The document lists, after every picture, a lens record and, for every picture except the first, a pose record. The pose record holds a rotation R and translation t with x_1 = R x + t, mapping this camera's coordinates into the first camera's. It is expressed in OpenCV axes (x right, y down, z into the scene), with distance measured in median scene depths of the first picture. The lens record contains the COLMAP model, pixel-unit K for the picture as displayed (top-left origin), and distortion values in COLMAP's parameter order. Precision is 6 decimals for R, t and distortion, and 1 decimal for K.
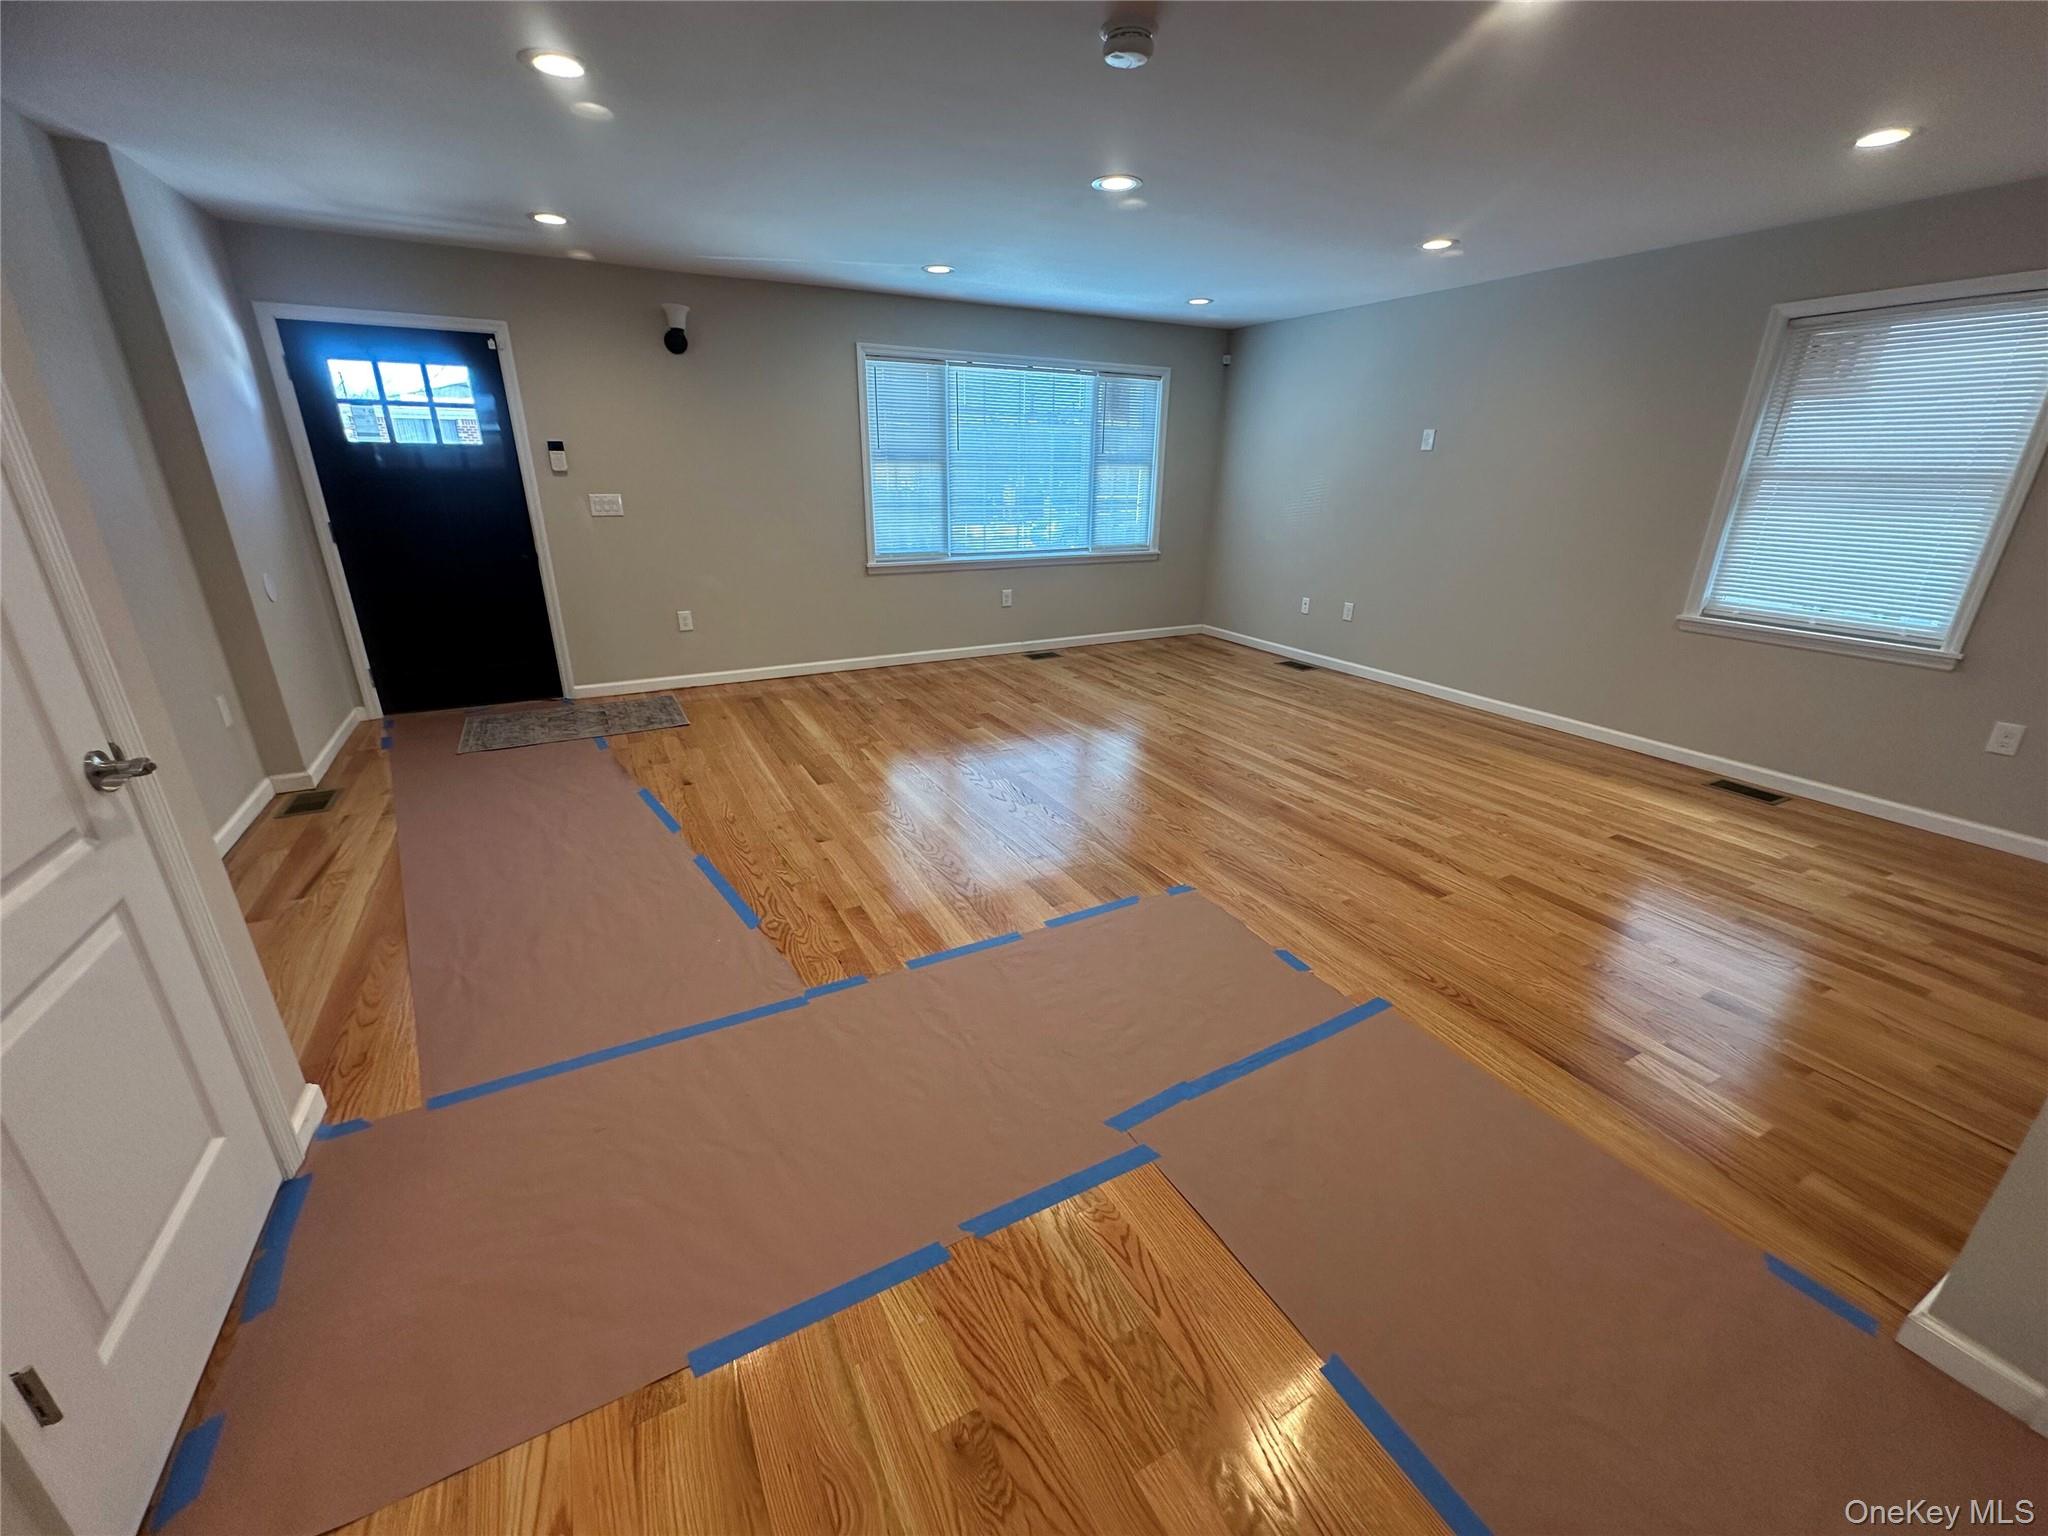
lens RADIAL K [[811.5, 0, 1028.6], [0, 811.5, 774.6], [0, 0, 1]] dist [-0.001822, -0.000137]
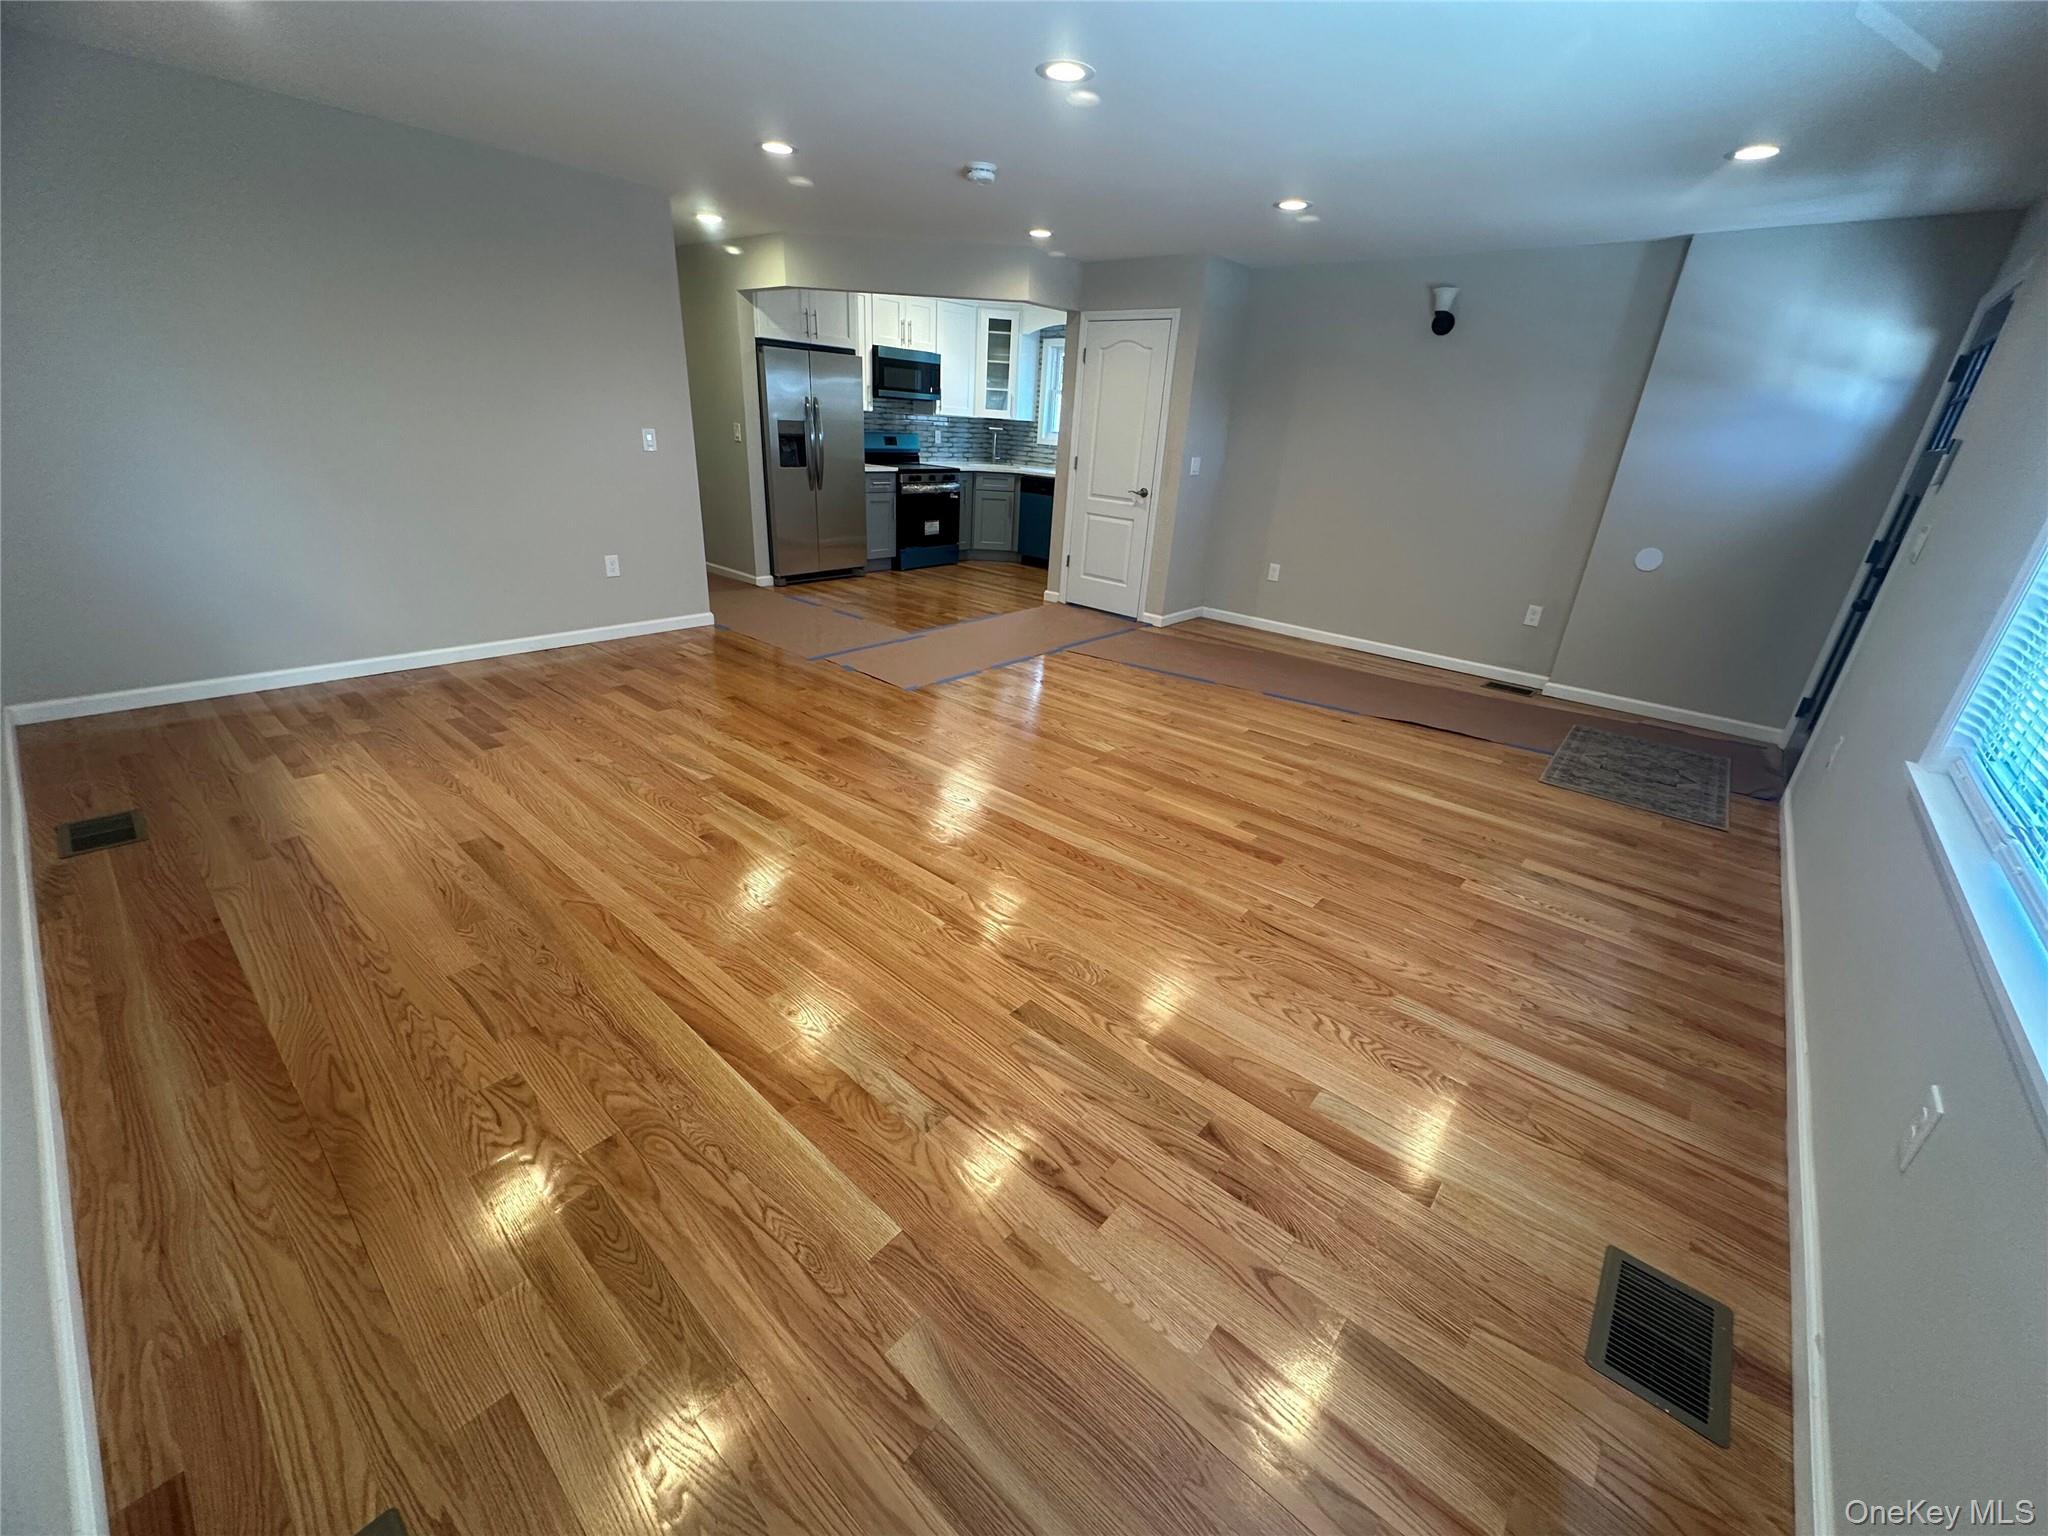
lens RADIAL K [[811.5, 0, 1033.9], [0, 811.5, 764.7], [0, 0, 1]] dist [-0.001822, -0.000137]
pose [[-0.928258, 0.079673, -0.363302, 0.416630], [-0.196439, 0.724418, 0.660780, -0.630621], [0.315829, 0.684741, -0.656797, 1.687174]]
